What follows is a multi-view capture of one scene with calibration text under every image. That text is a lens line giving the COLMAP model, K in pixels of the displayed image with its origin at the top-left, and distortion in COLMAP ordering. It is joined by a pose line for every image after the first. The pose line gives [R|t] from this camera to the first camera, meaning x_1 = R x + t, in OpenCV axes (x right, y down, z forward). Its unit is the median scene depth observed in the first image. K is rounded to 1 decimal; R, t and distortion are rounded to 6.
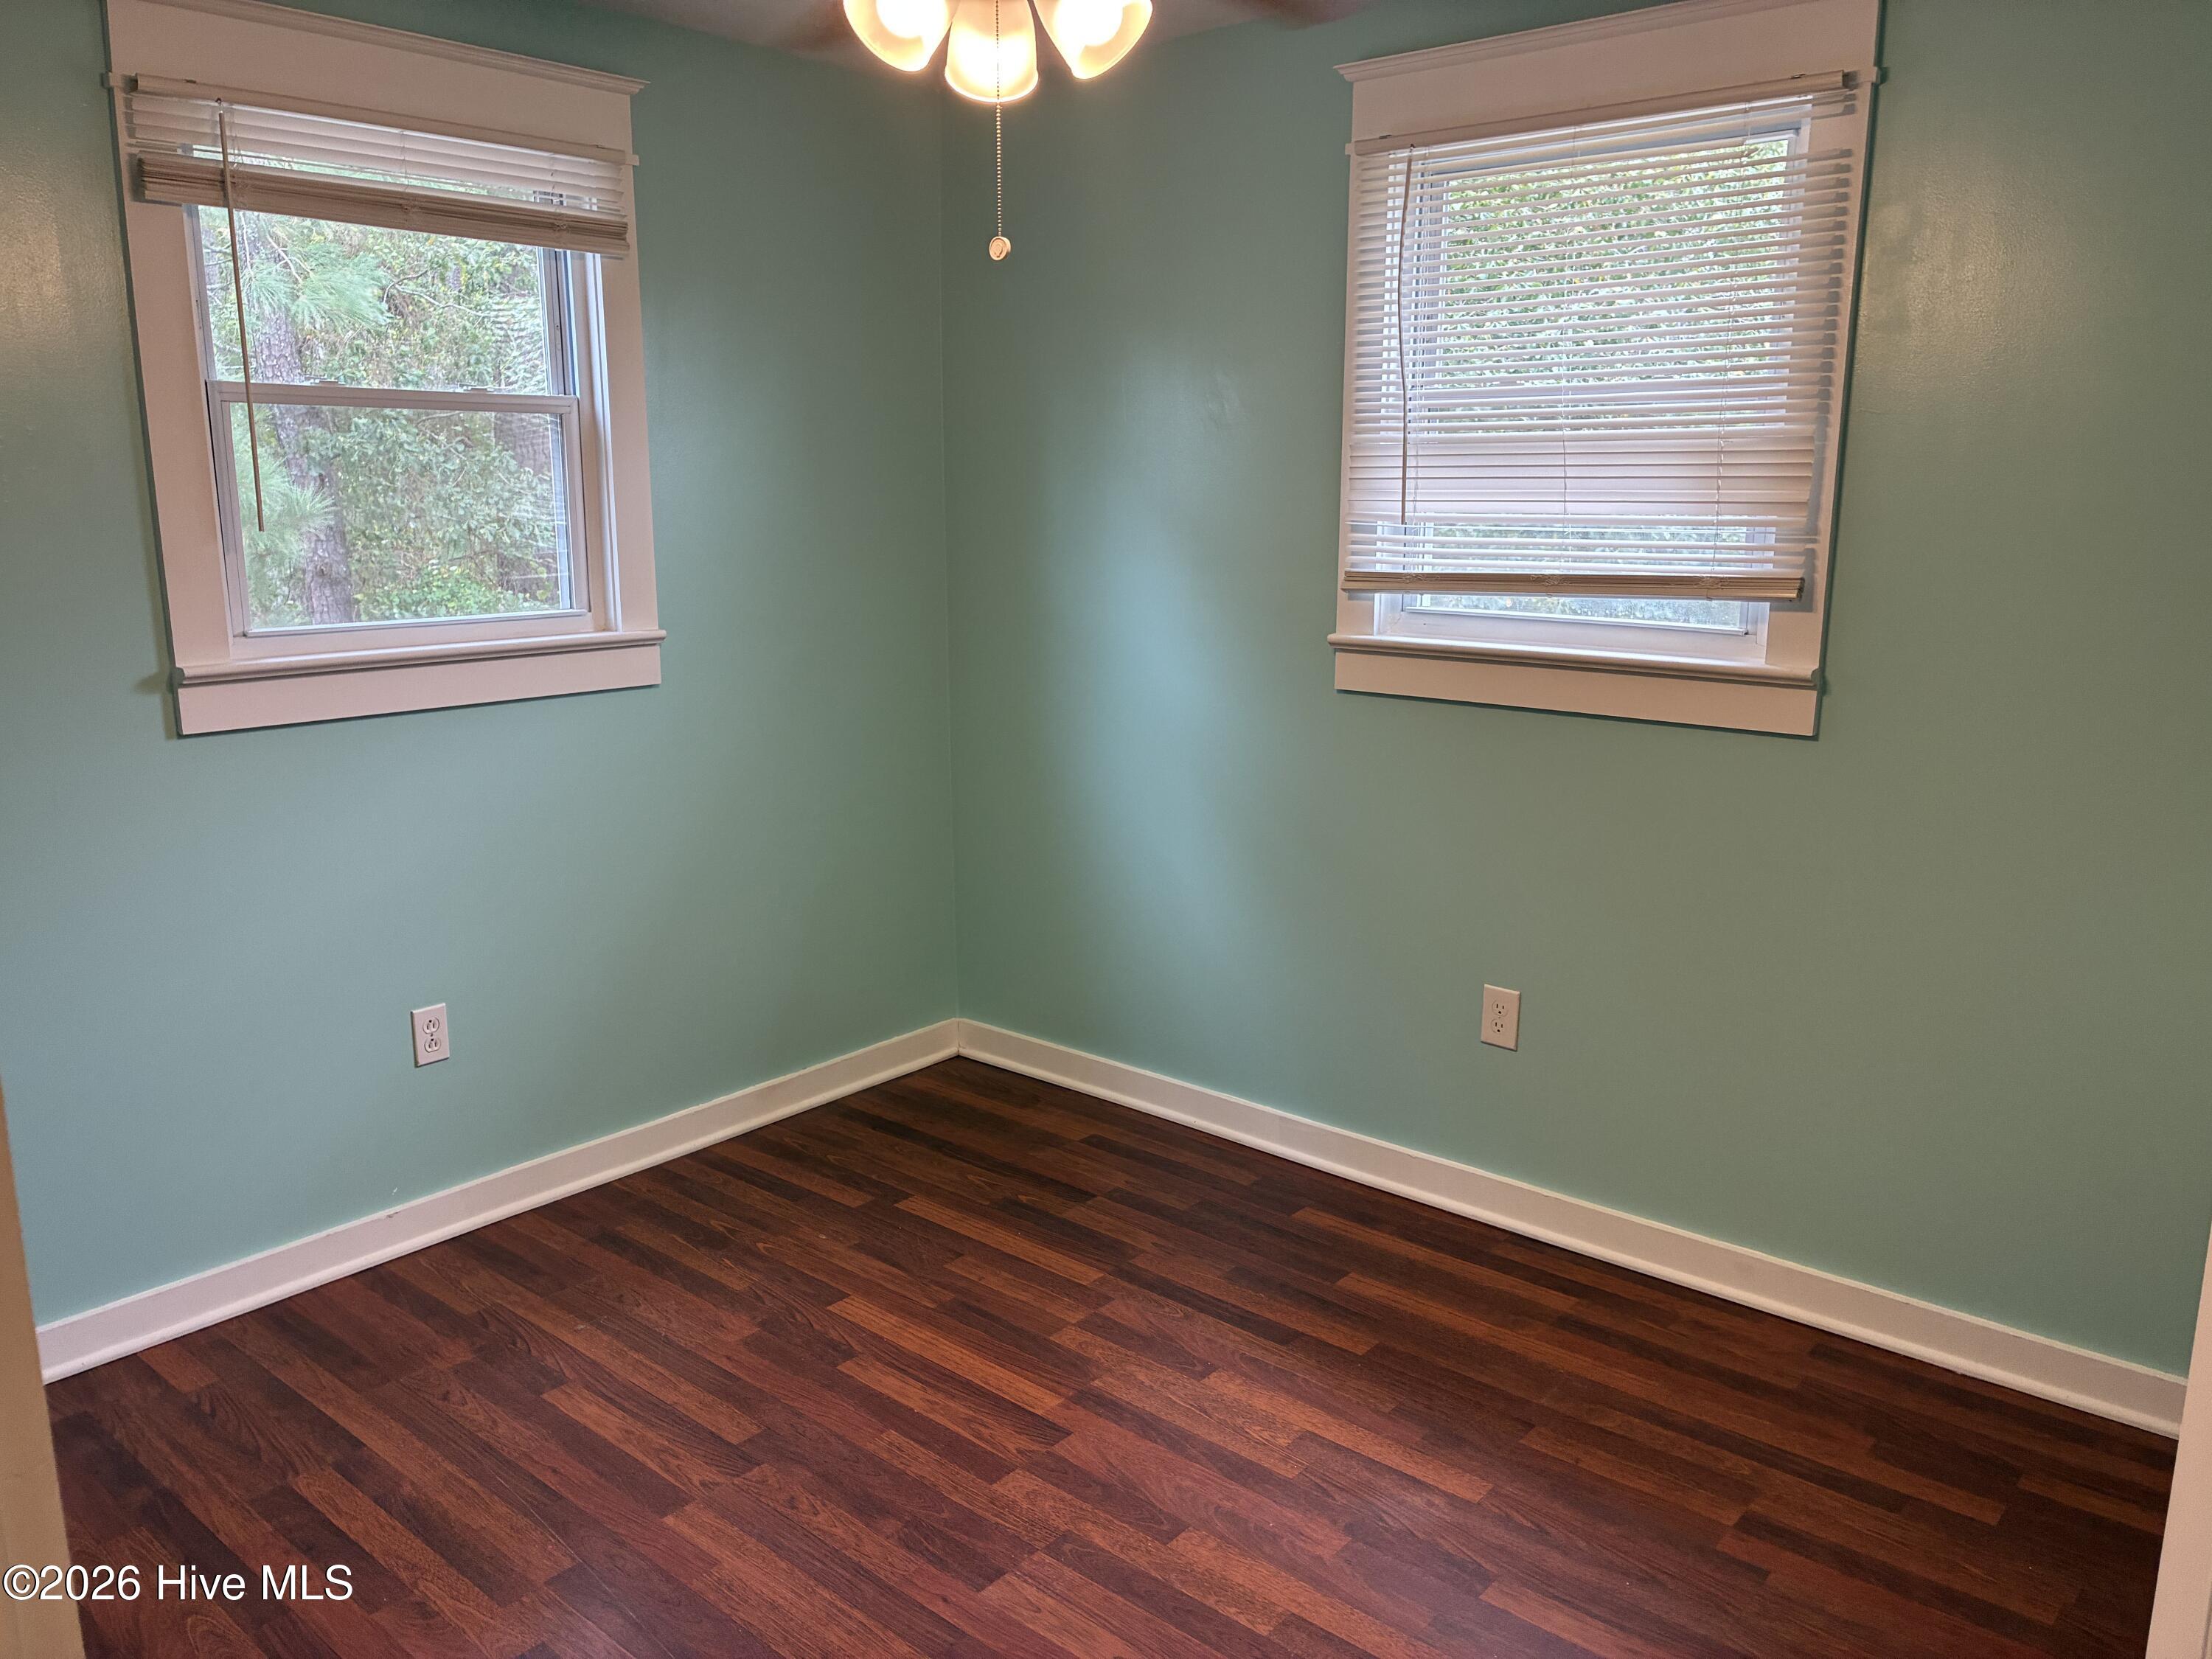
lens RADIAL K [[1661.8, 0, 1099.6], [0, 1661.8, 821.3], [0, 0, 1]] dist [0.056430, -0.079658]
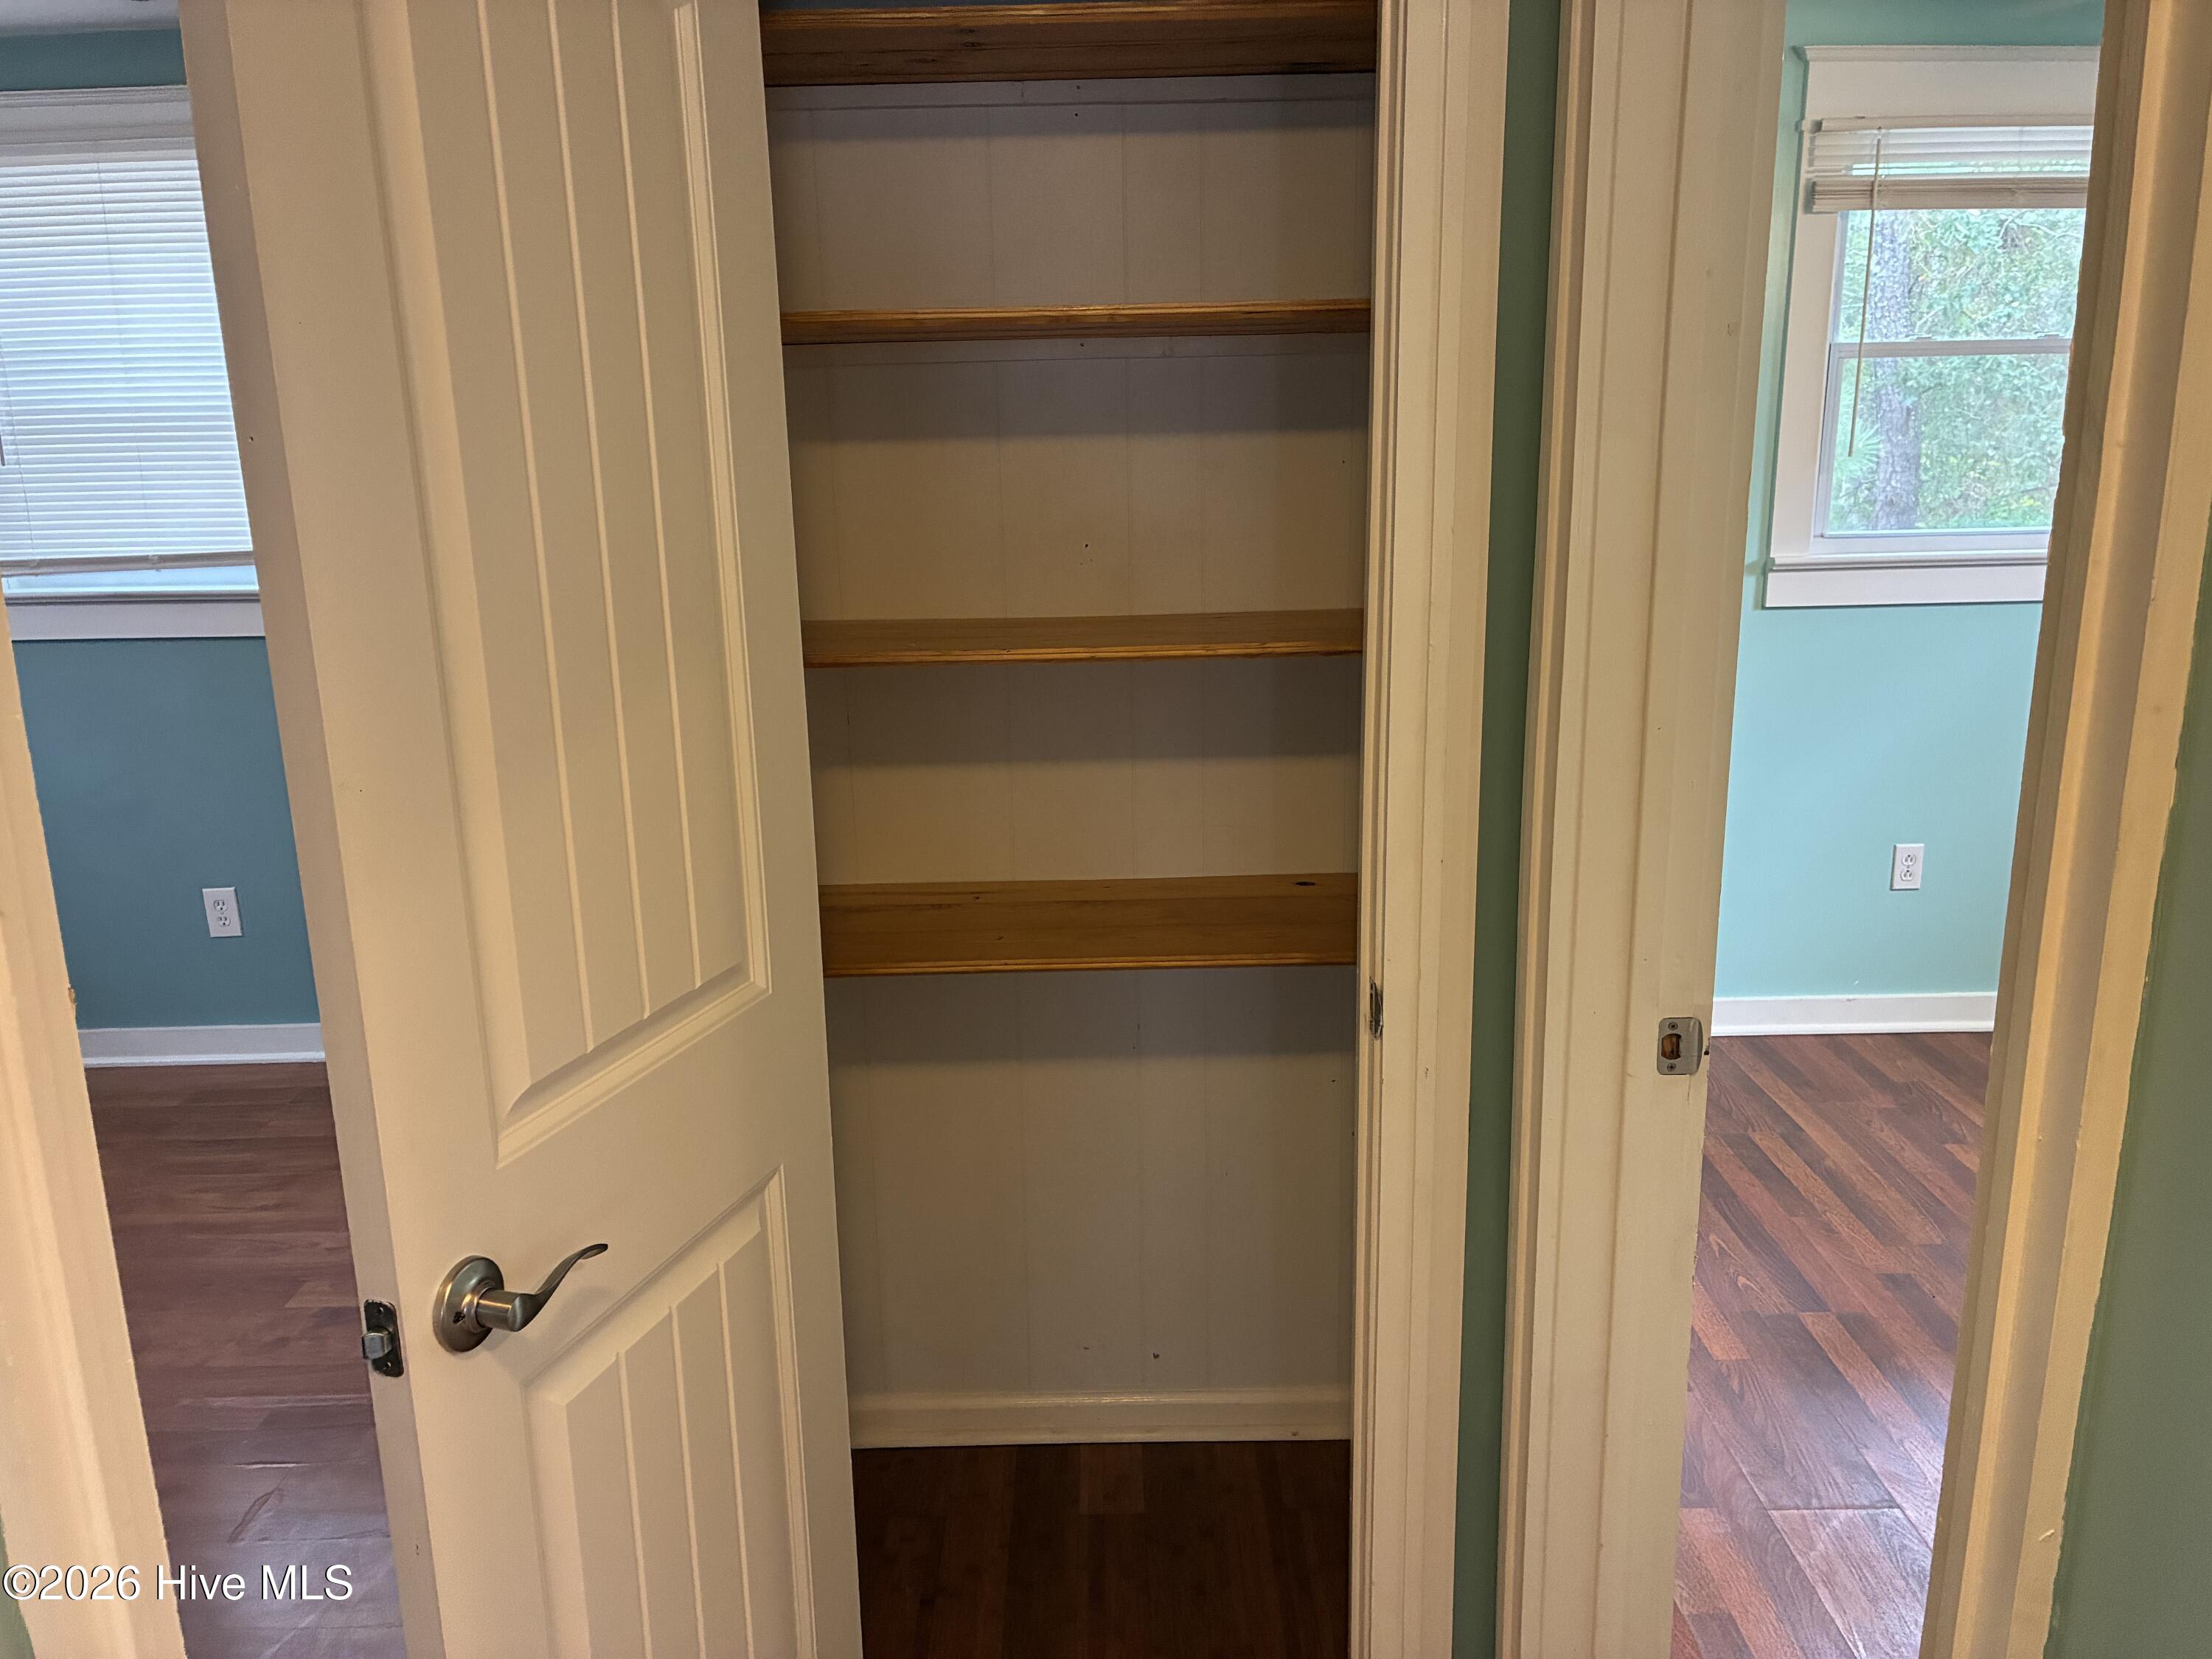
lens RADIAL K [[1661.8, 0, 1099.6], [0, 1661.8, 821.3], [0, 0, 1]] dist [0.056430, -0.079658]
pose [[0.650262, 0.167560, -0.741001, 0.149373], [-0.136369, 0.985276, 0.103126, 0.057104], [0.747370, 0.033991, 0.663538, -0.323200]]
